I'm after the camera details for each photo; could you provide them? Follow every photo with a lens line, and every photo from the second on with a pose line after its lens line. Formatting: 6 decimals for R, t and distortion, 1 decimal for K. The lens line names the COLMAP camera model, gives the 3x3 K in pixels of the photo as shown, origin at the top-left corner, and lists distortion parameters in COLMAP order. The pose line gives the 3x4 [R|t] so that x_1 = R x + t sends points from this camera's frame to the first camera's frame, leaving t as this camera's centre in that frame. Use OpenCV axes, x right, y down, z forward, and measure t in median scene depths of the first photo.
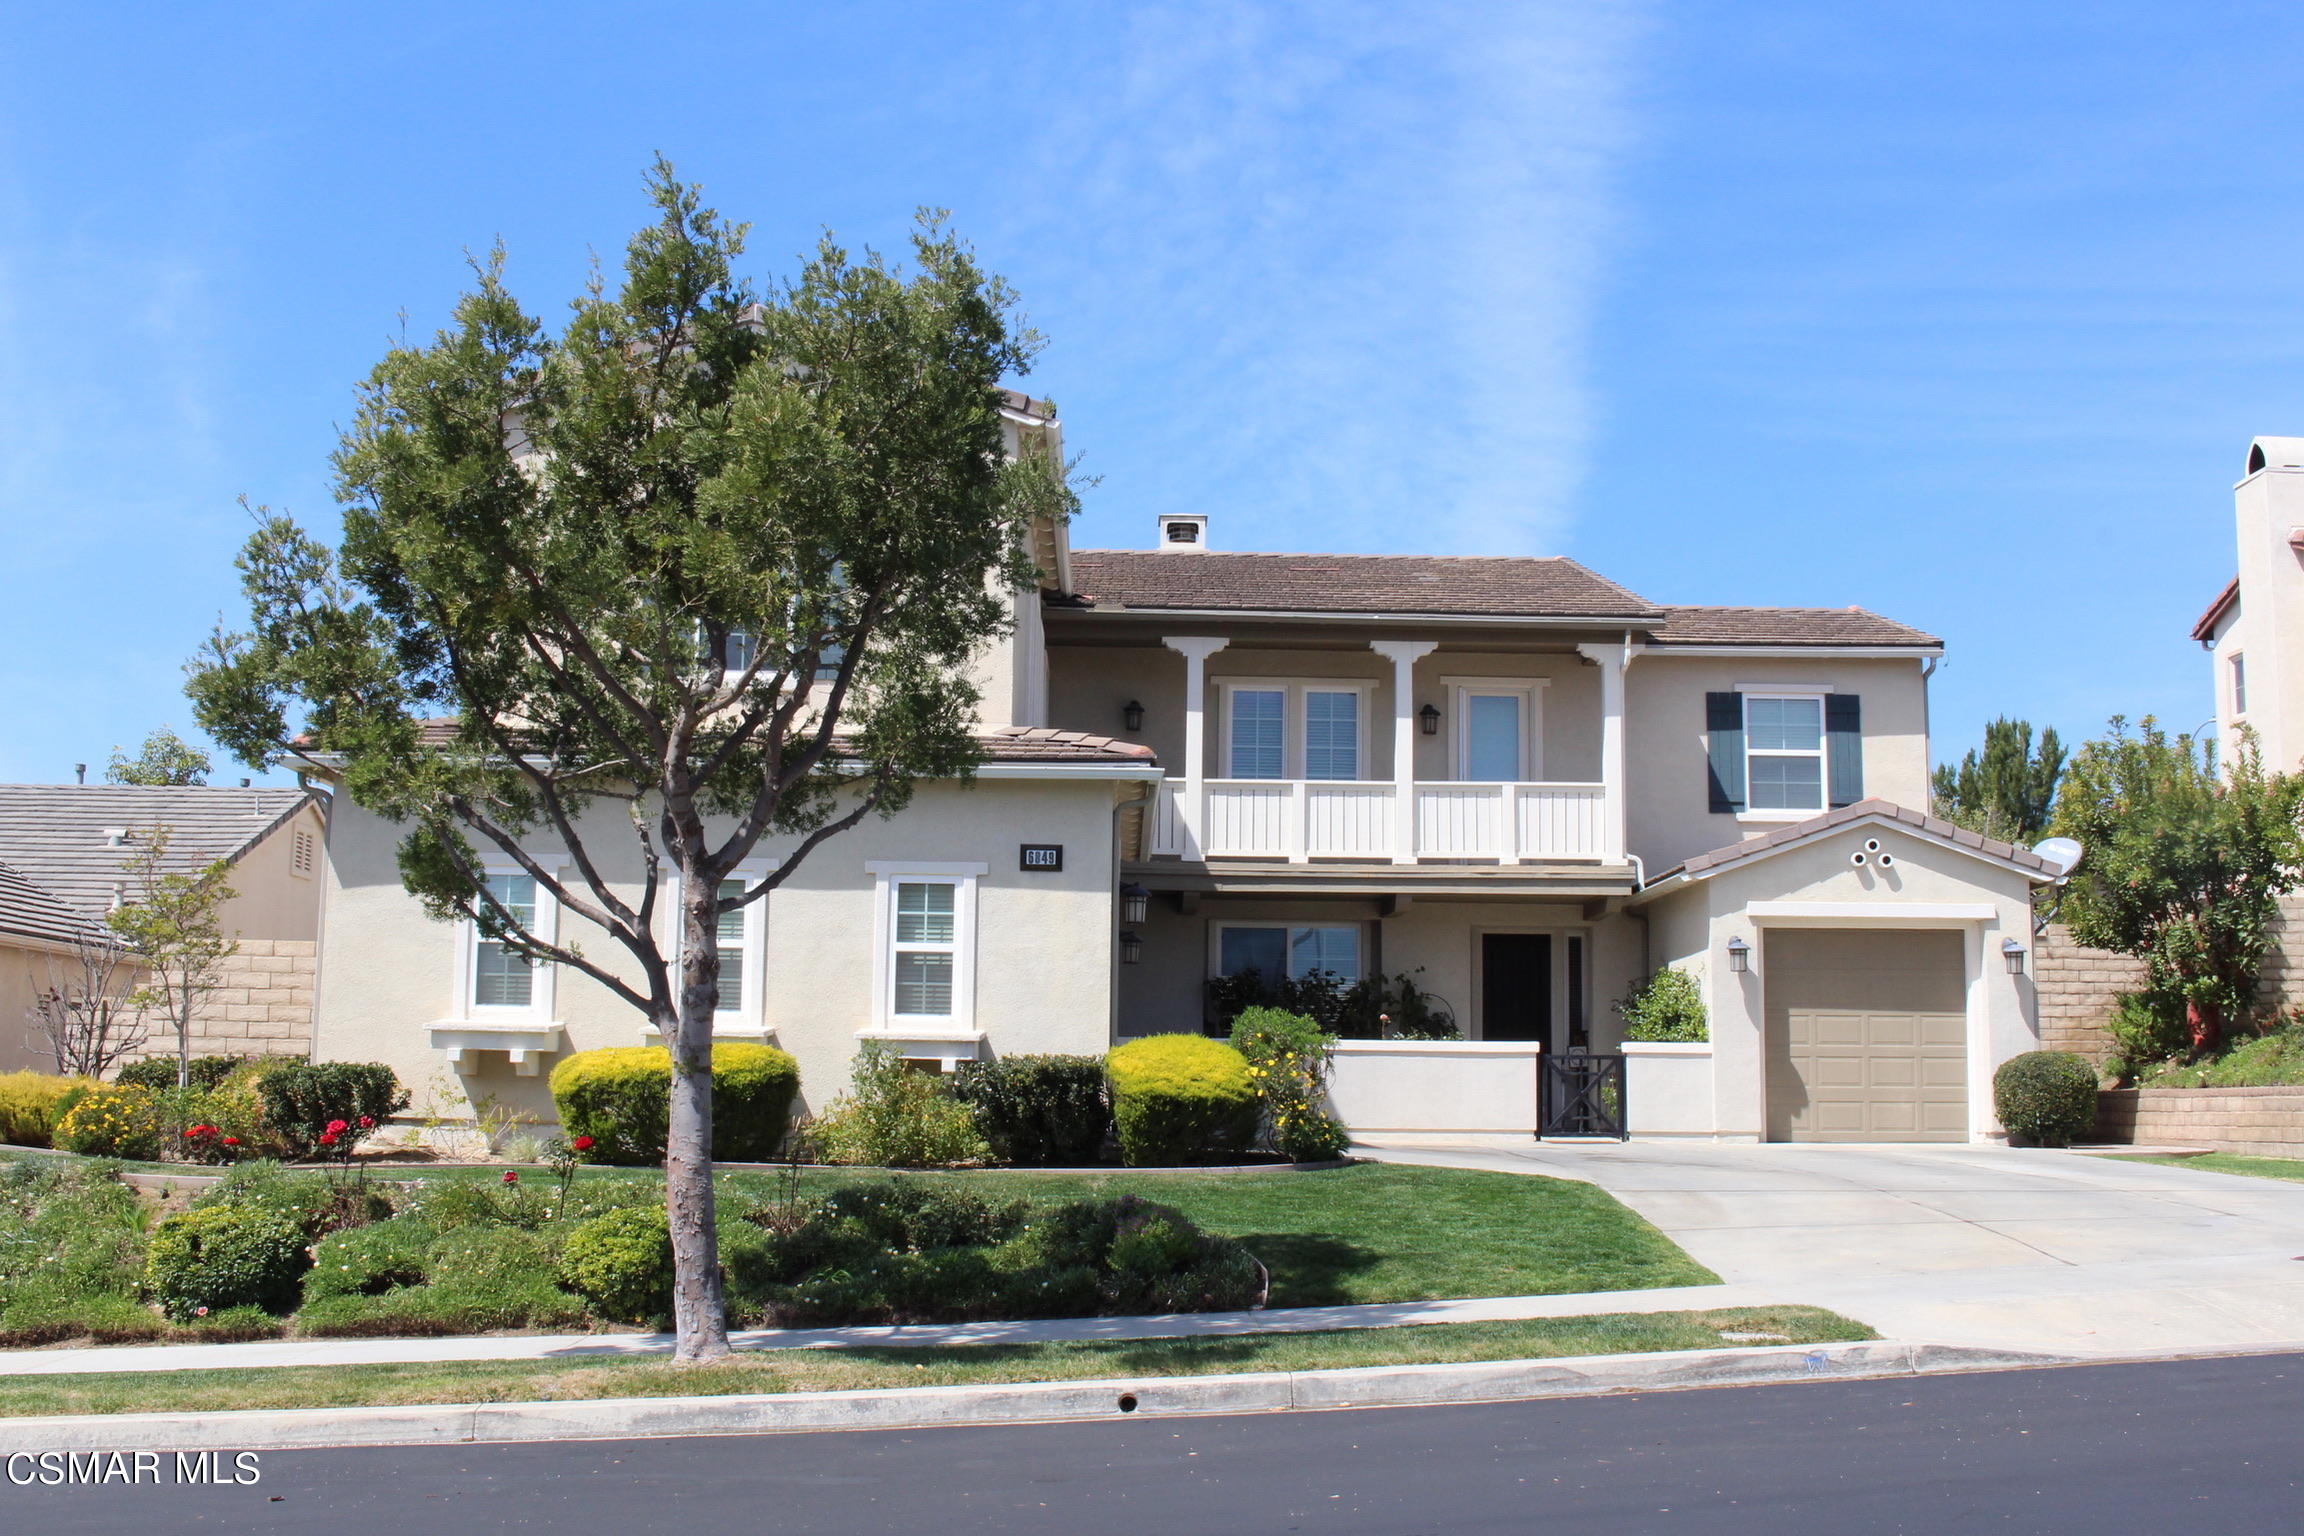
lens RADIAL K [[2382.5, 0, 1153.8], [0, 2382.5, 750.5], [0, 0, 1]] dist [-0.096097, 0.000000]
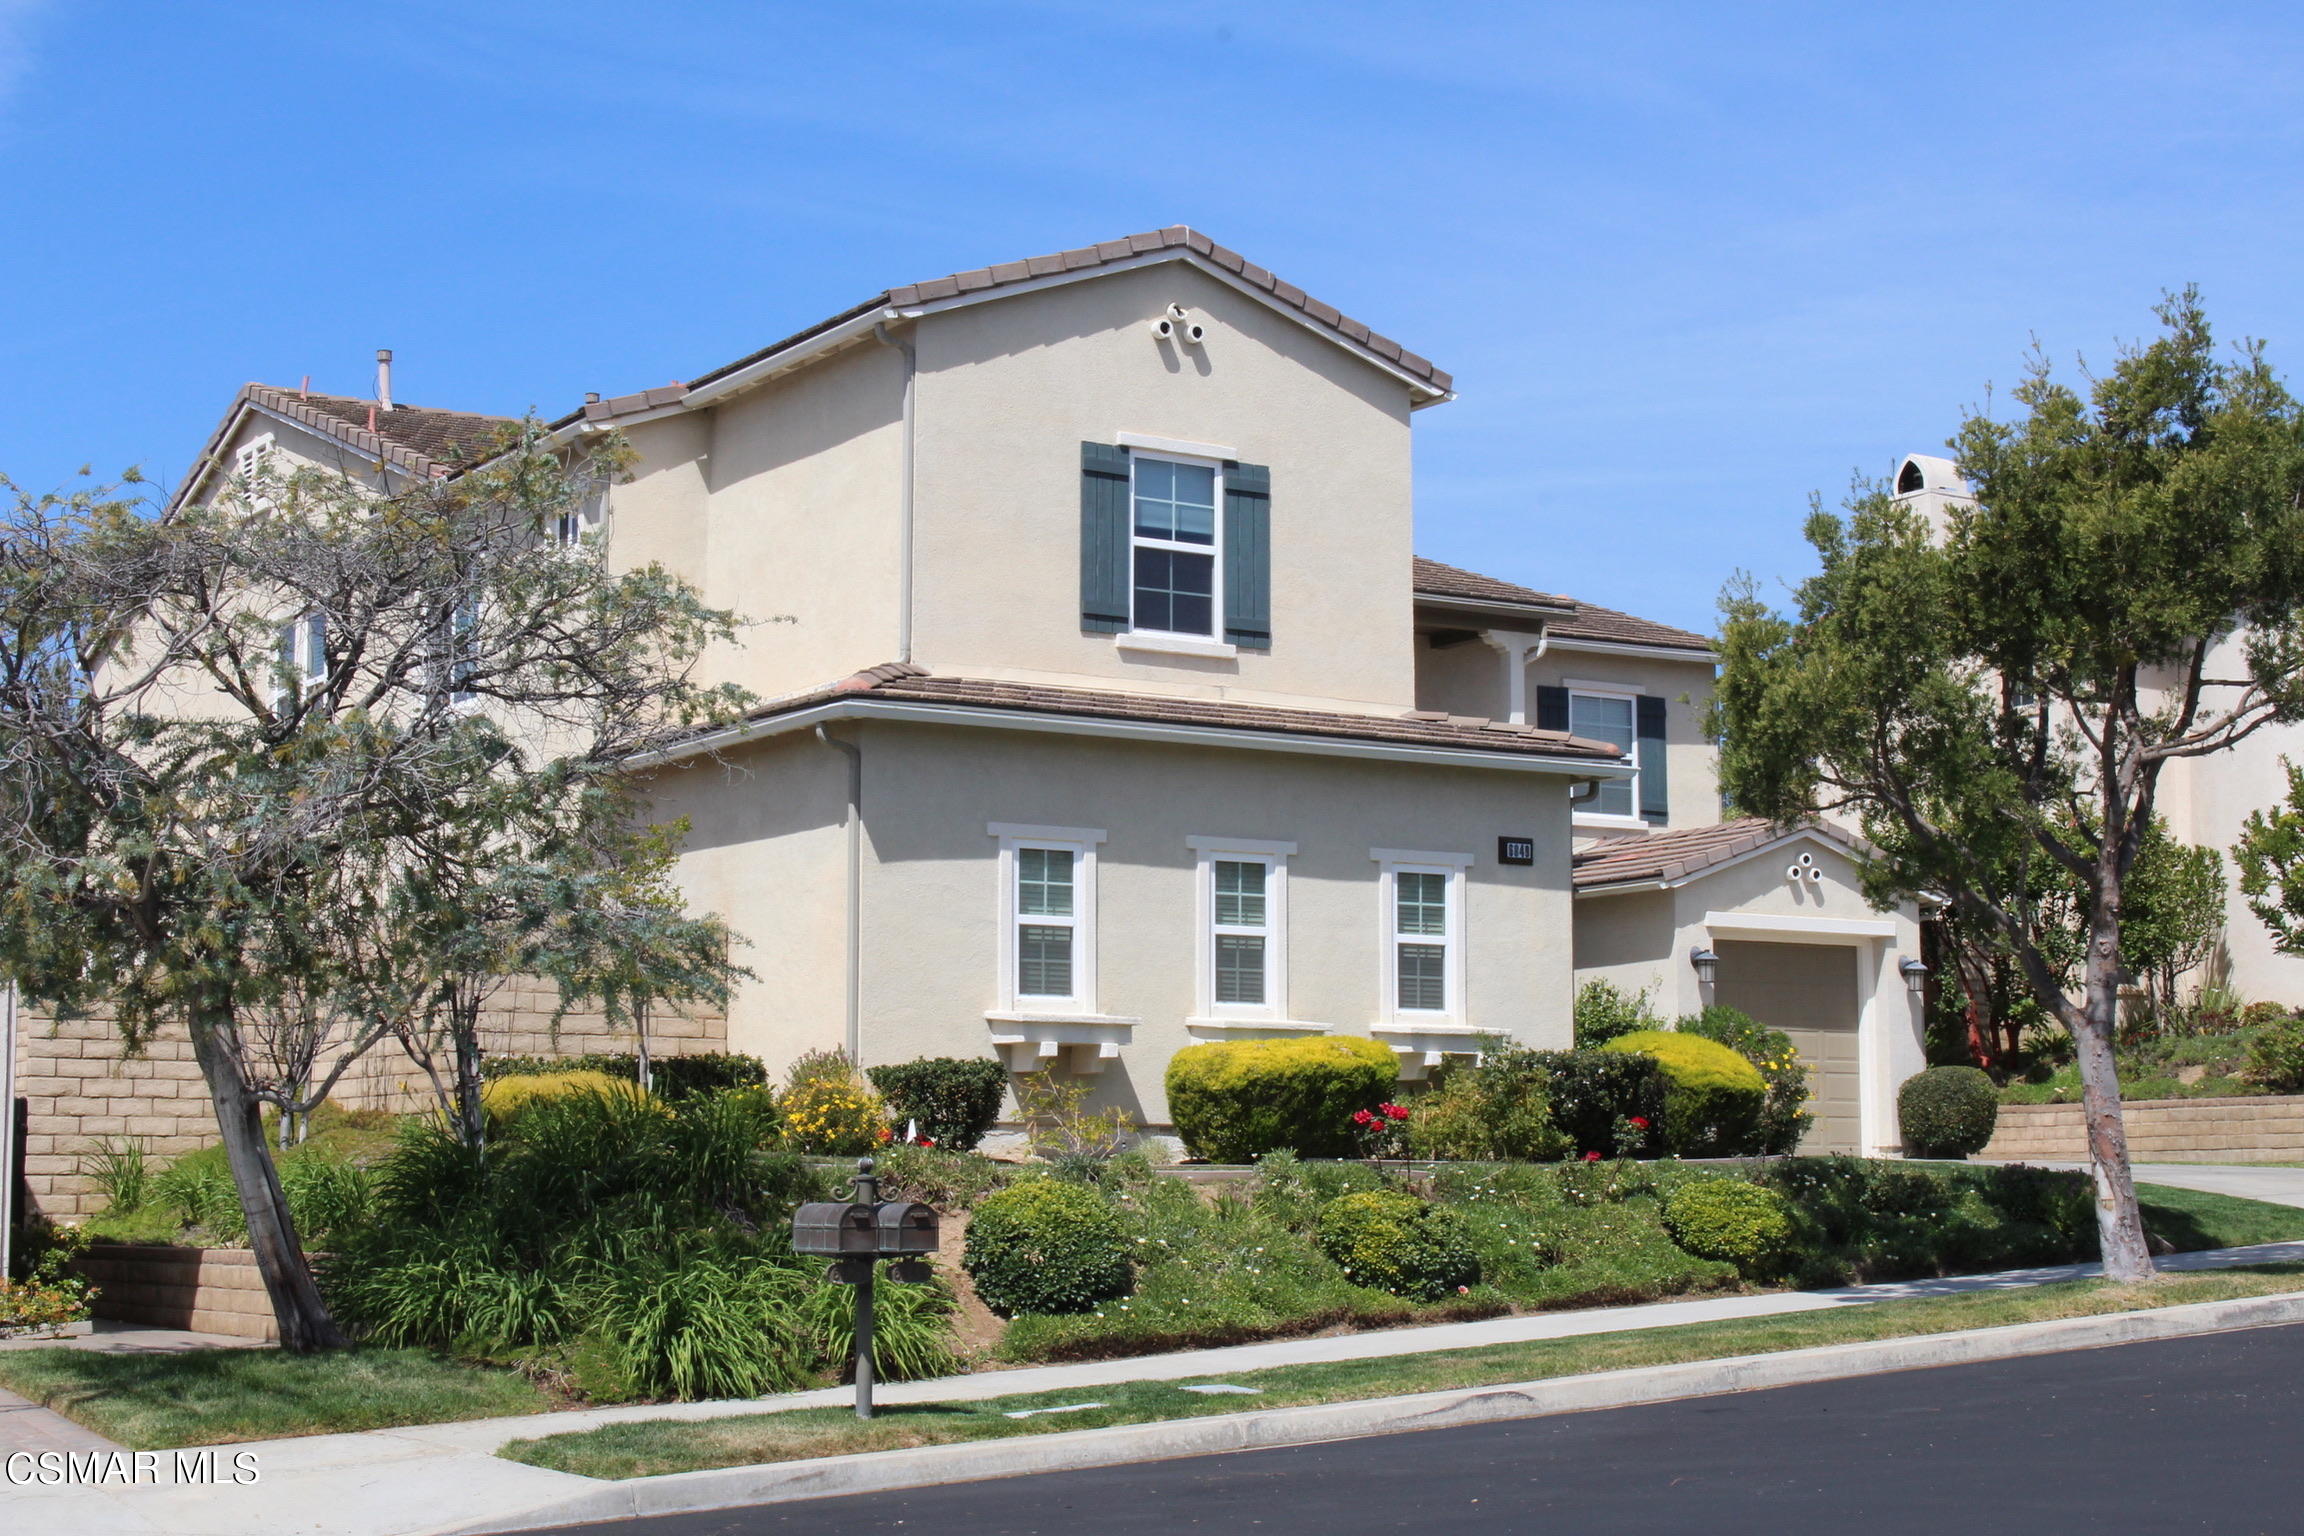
lens RADIAL K [[3493.8, 0, 1155.0], [0, 3493.8, 768.7], [0, 0, 1]] dist [-0.059547, 0.000000]
pose [[0.849658, 0.049439, 0.525012, -0.702890], [-0.064121, 0.997894, 0.009801, 0.004917], [-0.523422, -0.041992, 0.851038, -0.108577]]
